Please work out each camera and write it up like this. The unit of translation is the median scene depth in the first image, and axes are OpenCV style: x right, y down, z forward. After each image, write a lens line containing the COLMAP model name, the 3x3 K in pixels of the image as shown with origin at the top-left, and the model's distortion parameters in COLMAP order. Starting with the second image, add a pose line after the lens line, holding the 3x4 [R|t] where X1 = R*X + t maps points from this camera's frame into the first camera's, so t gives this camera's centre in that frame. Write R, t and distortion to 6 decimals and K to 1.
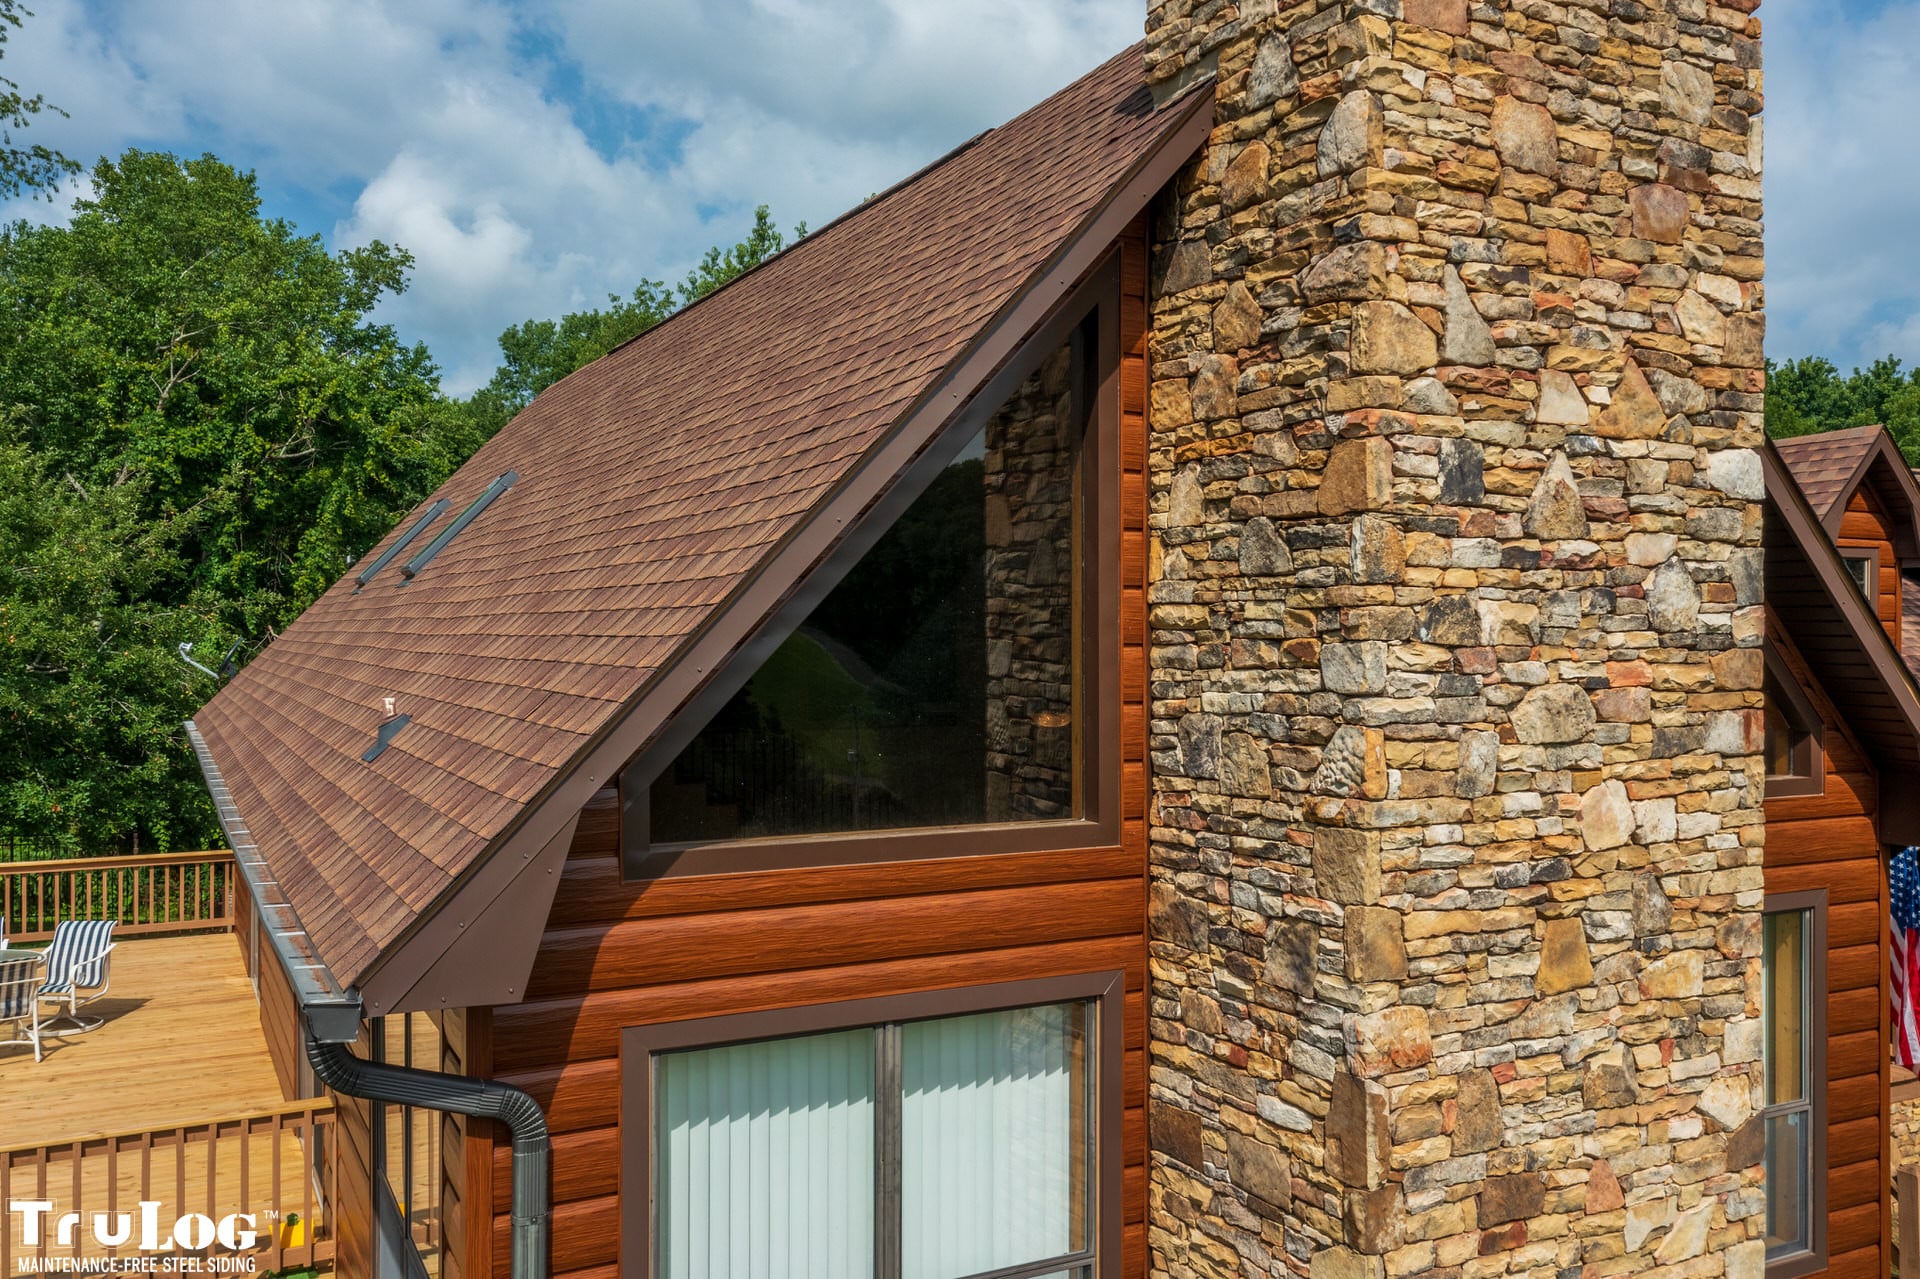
lens RADIAL K [[1556.3, 0, 953.1], [0, 1556.3, 635.6], [0, 0, 1]] dist [0.001059, 0.012701]
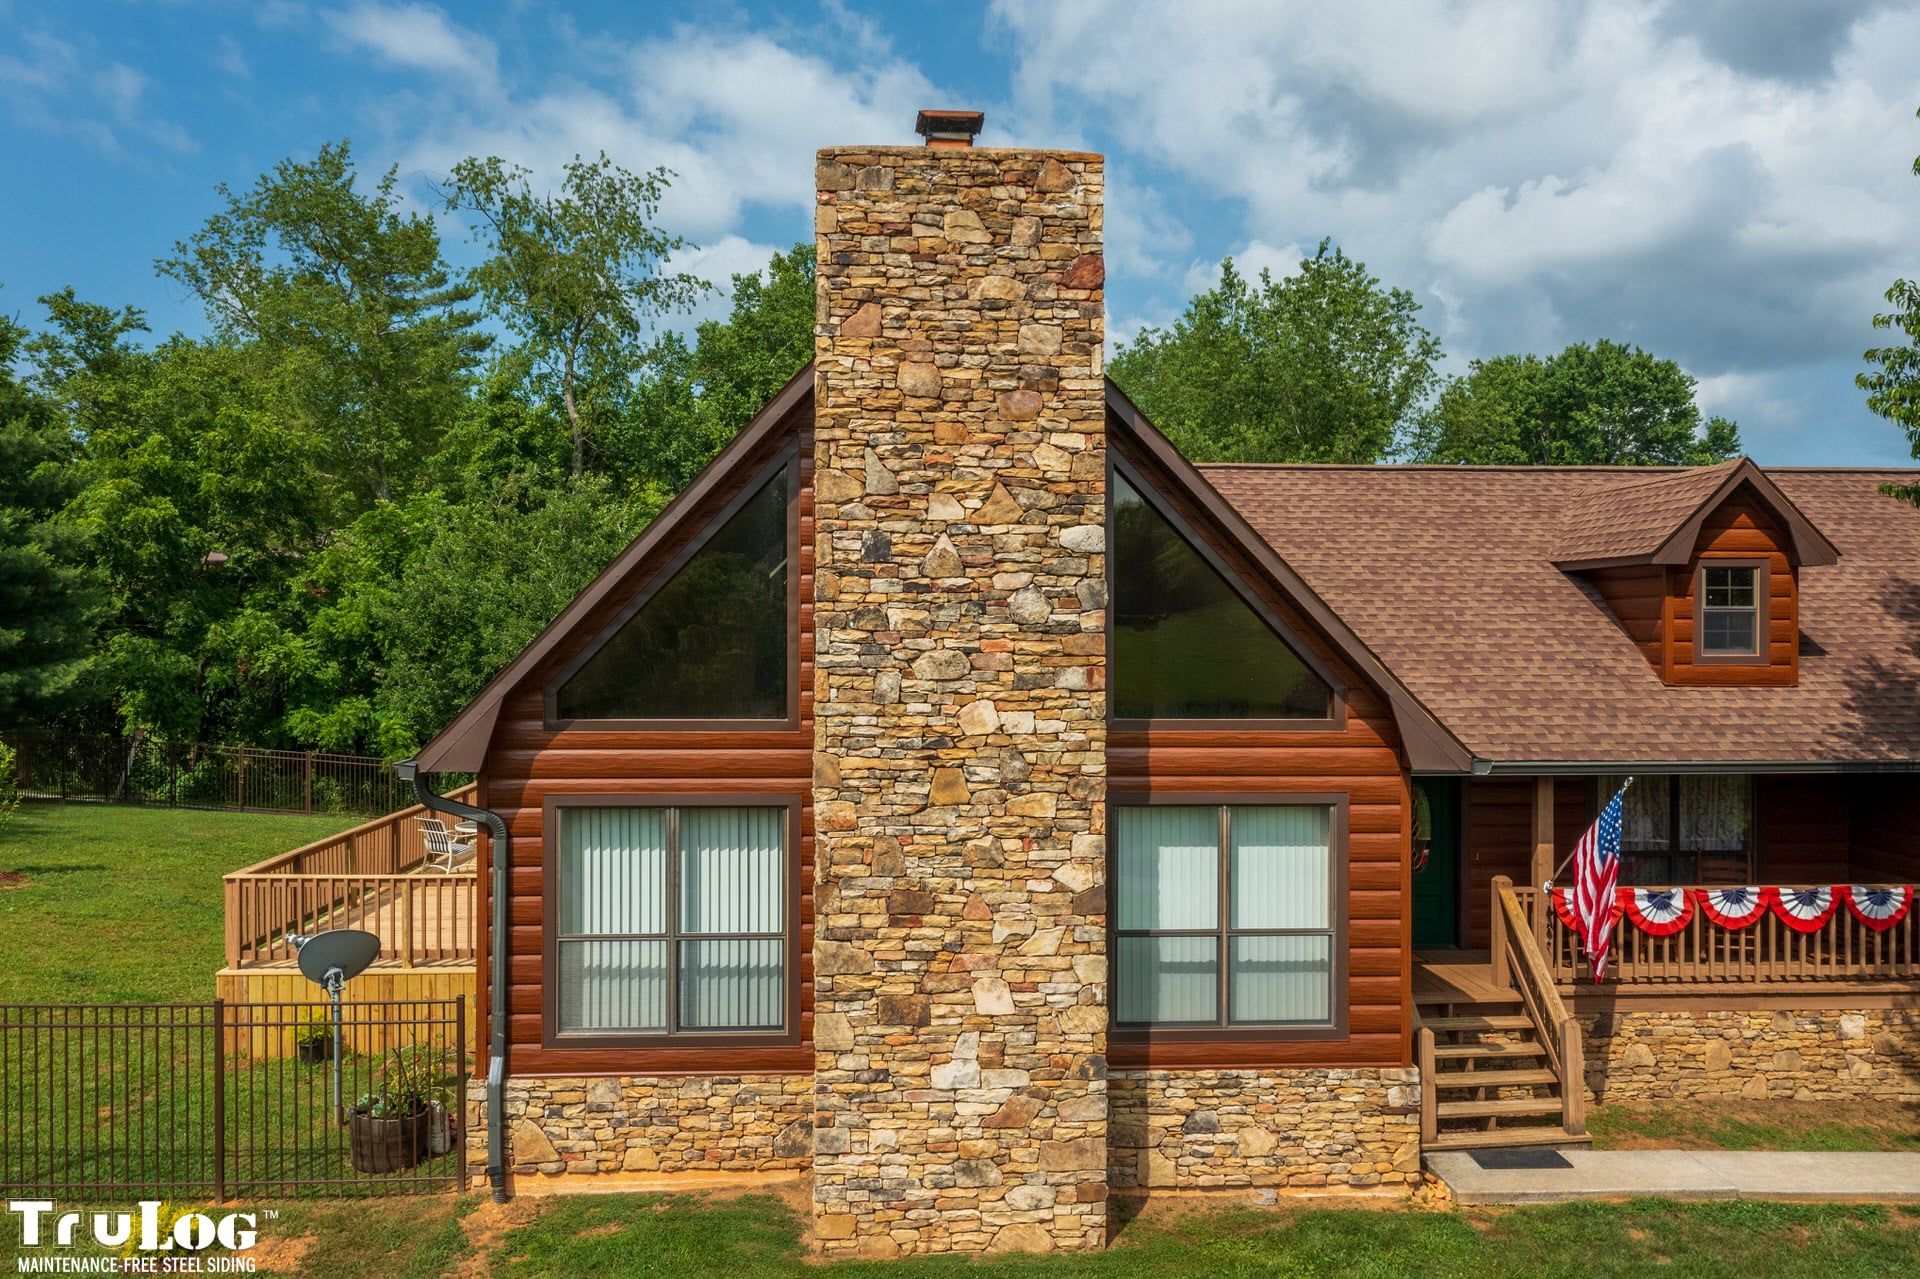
lens RADIAL K [[1547.9, 0, 960.4], [0, 1547.9, 635.0], [0, 0, 1]] dist [0.001106, 0.014092]
pose [[0.911953, -0.000431, -0.410294, 1.196628], [-0.001120, 0.999993, -0.003539, 0.018412], [0.410292, 0.003687, 0.911947, -0.784462]]
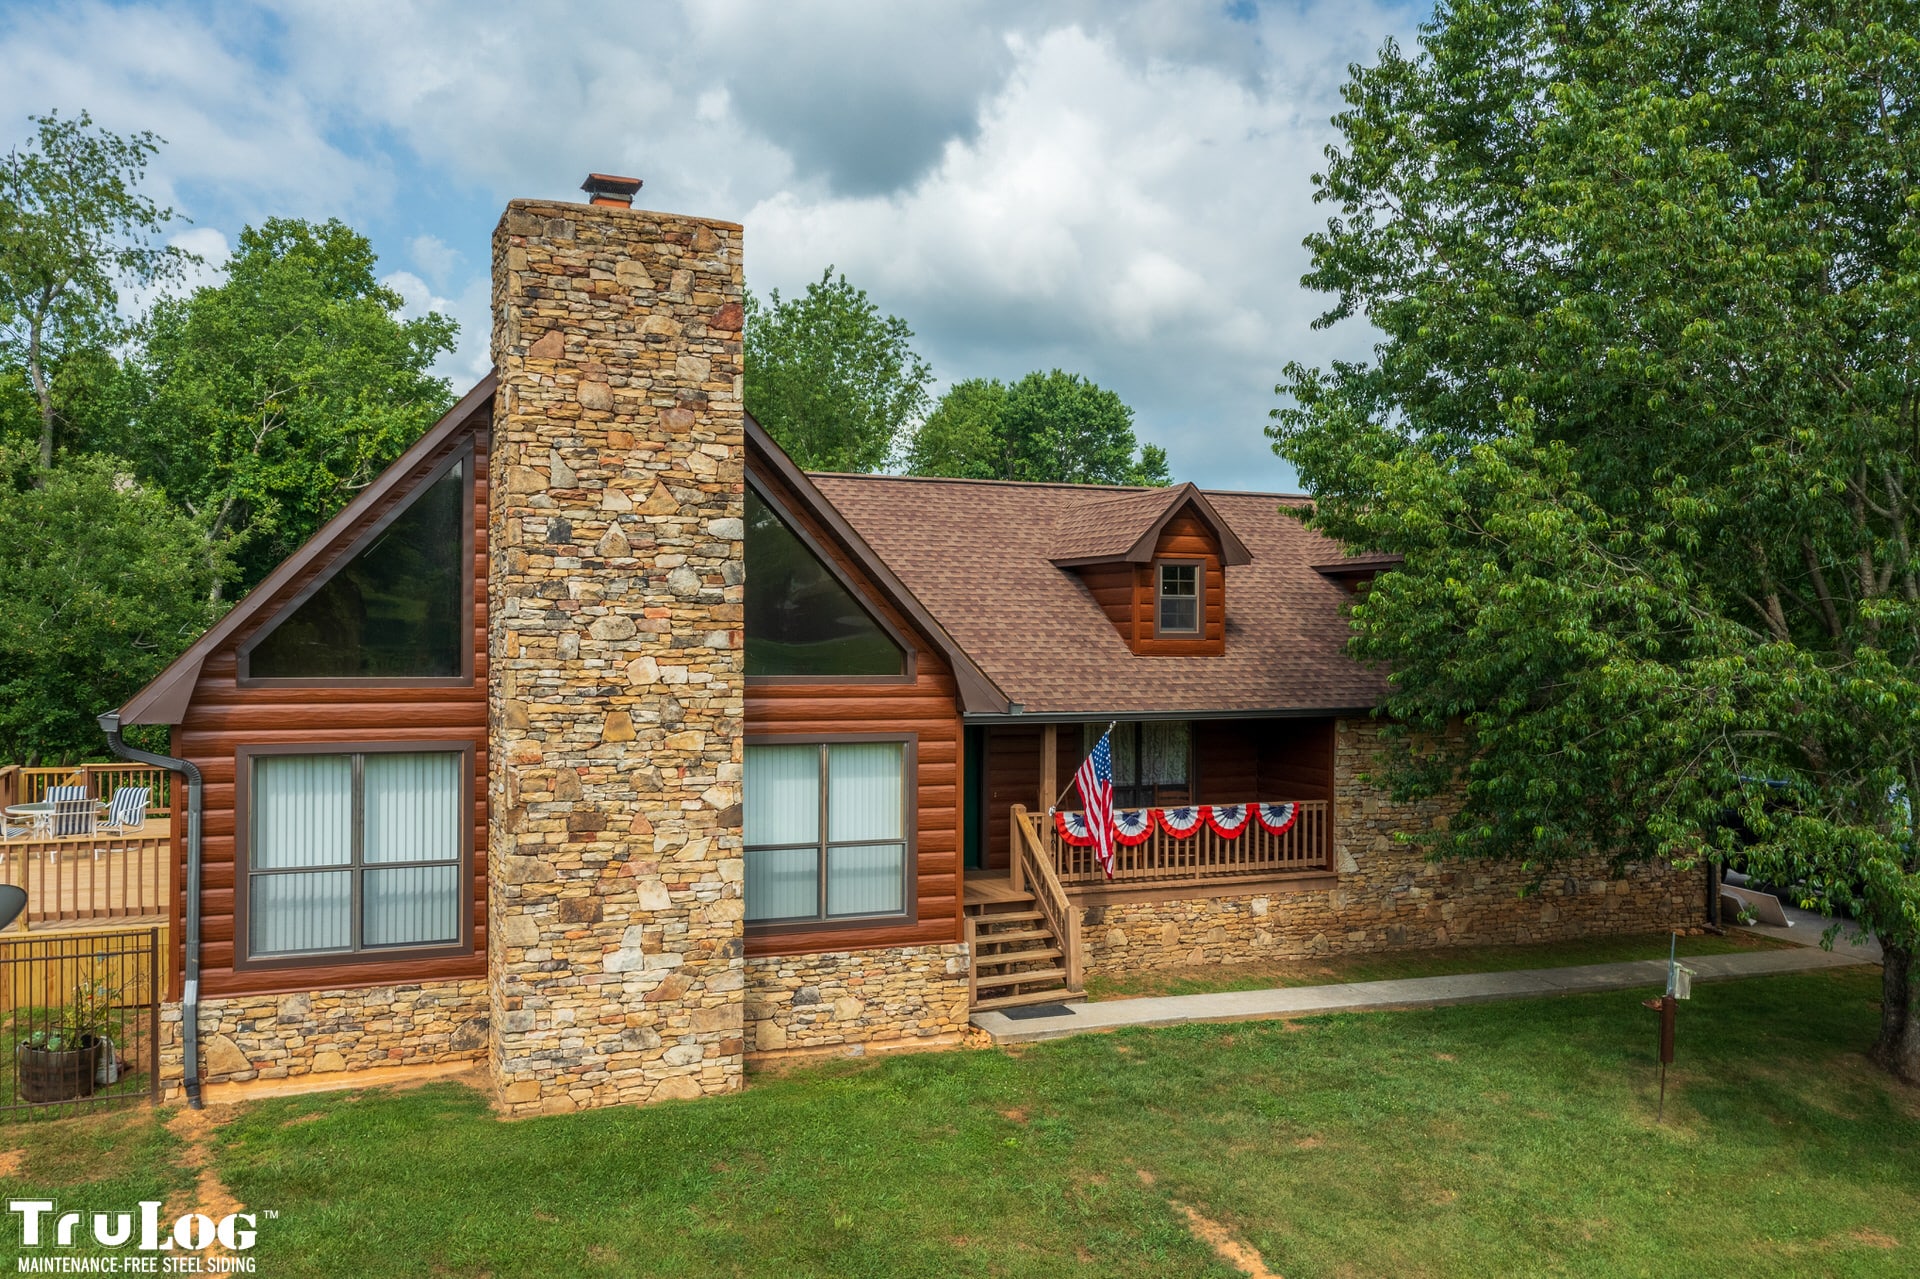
lens RADIAL K [[1547.9, 0, 960.4], [0, 1547.9, 635.0], [0, 0, 1]] dist [0.001106, 0.014092]
pose [[0.996156, 0.002111, -0.087574, 1.122516], [-0.002665, 0.999977, -0.006214, 0.073242], [0.087559, 0.006423, 0.996139, -1.358907]]
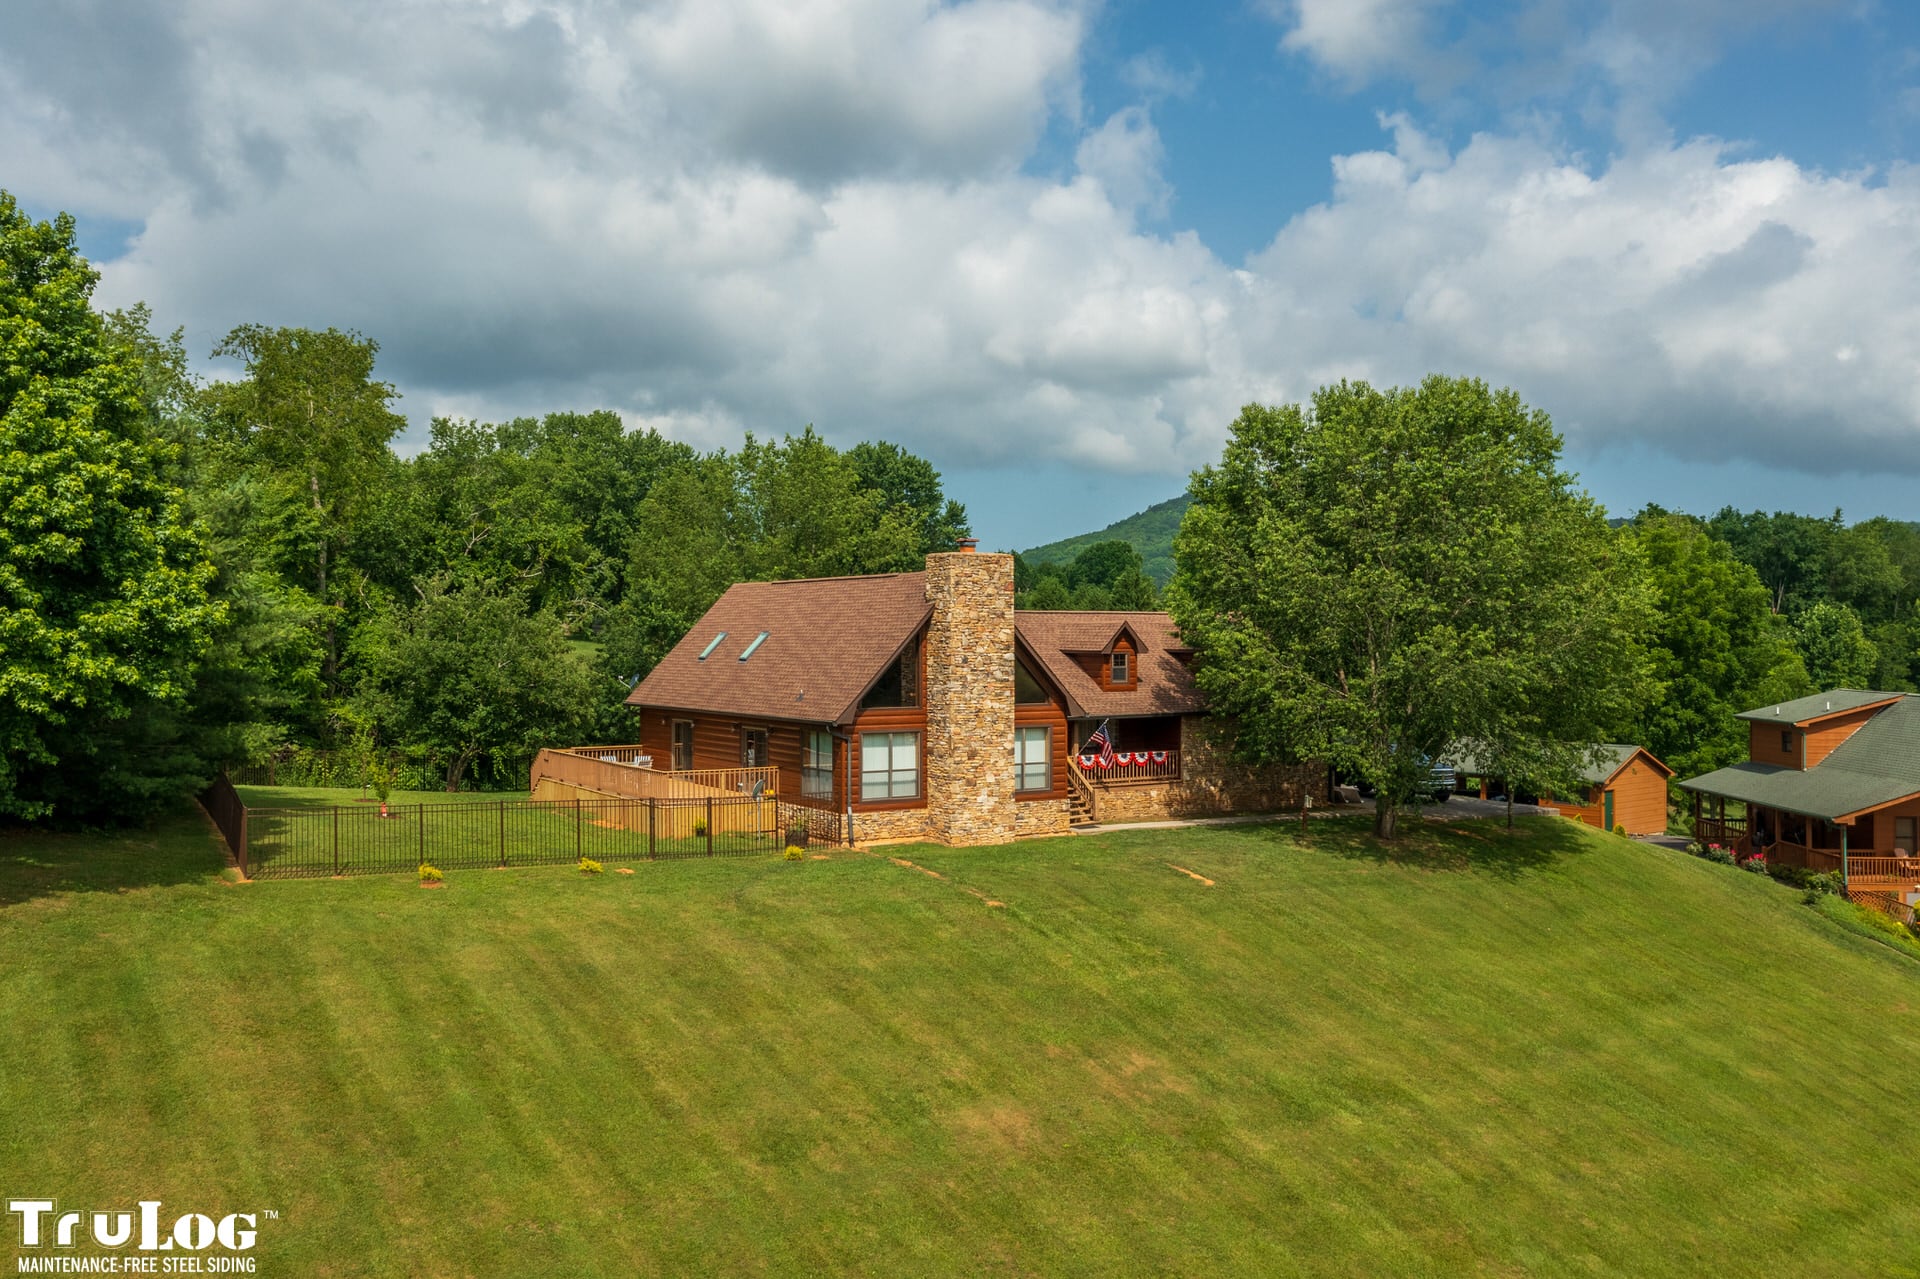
lens RADIAL K [[1547.9, 0, 960.4], [0, 1547.9, 635.0], [0, 0, 1]] dist [0.001106, 0.014092]
pose [[0.995795, -0.002505, 0.091575, -0.382284], [0.003109, 0.999974, -0.006454, -0.167367], [-0.091556, 0.006712, 0.995777, -6.335711]]
